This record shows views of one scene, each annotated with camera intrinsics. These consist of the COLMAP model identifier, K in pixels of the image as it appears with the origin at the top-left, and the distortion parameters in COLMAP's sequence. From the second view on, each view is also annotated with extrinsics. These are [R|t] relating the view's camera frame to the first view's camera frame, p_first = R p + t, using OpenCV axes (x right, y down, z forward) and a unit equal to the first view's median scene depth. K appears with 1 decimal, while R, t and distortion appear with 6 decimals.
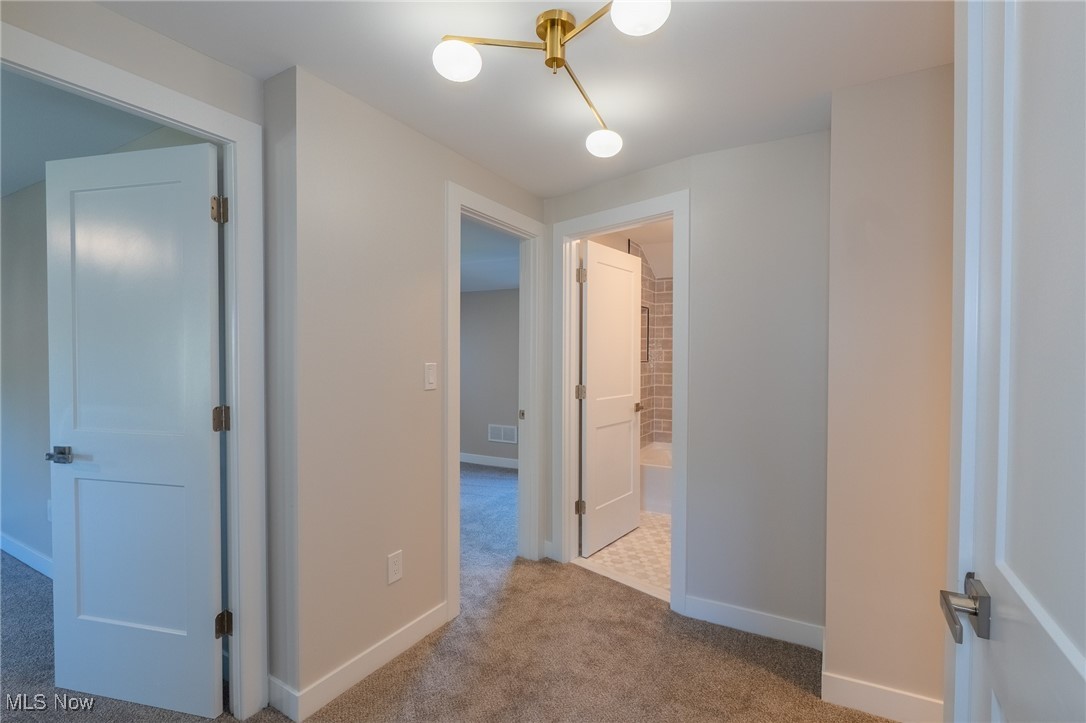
lens RADIAL K [[497.1, 0, 542.6], [0, 497.1, 362.1], [0, 0, 1]] dist [-0.003500, 0.000509]
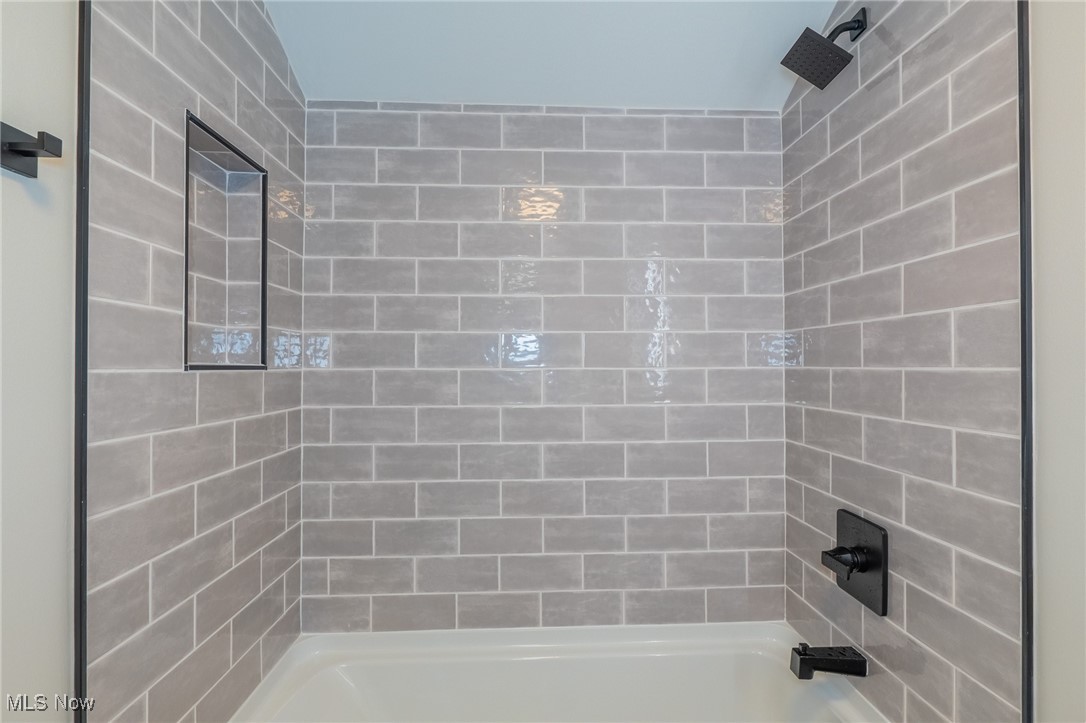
lens RADIAL K [[497.1, 0, 542.6], [0, 497.1, 362.1], [0, 0, 1]] dist [-0.003500, 0.000509]
pose [[0.843541, 0.003085, 0.537056, 0.186032], [0.007990, 0.999801, -0.018294, 0.000462], [-0.537005, 0.019723, 0.843348, 0.661637]]
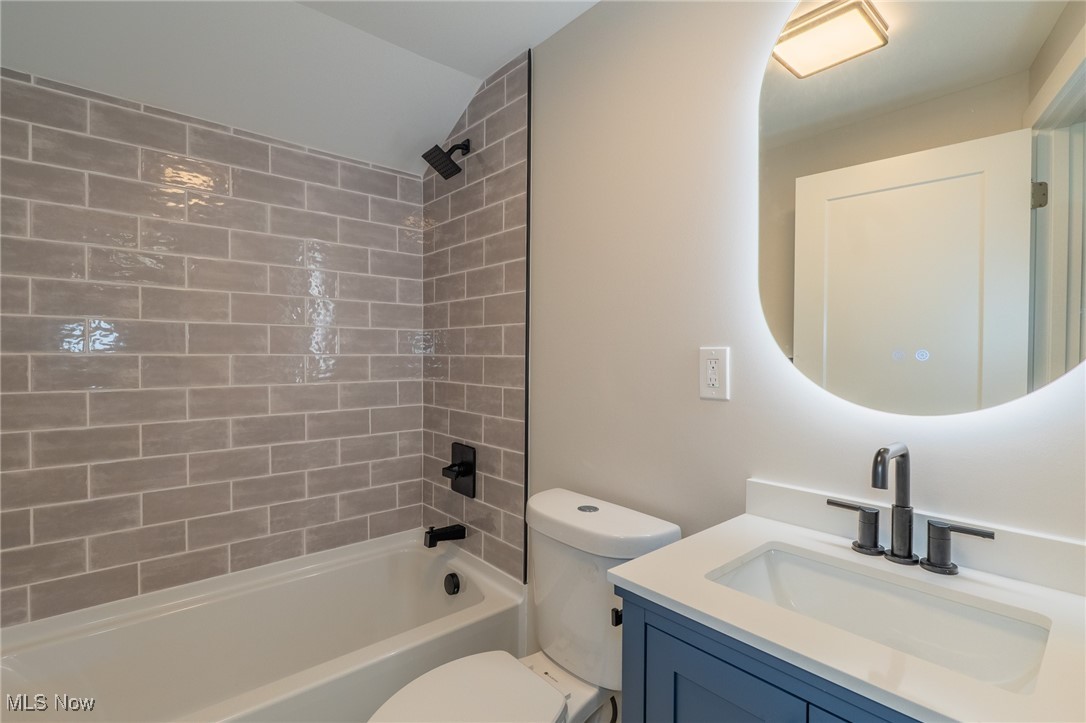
lens RADIAL K [[497.1, 0, 542.6], [0, 497.1, 362.1], [0, 0, 1]] dist [-0.003500, 0.000509]
pose [[0.317811, -0.012589, 0.948071, 0.081486], [0.004545, 0.999921, 0.011754, 0.001140], [-0.948143, 0.000573, 0.317843, 0.592266]]
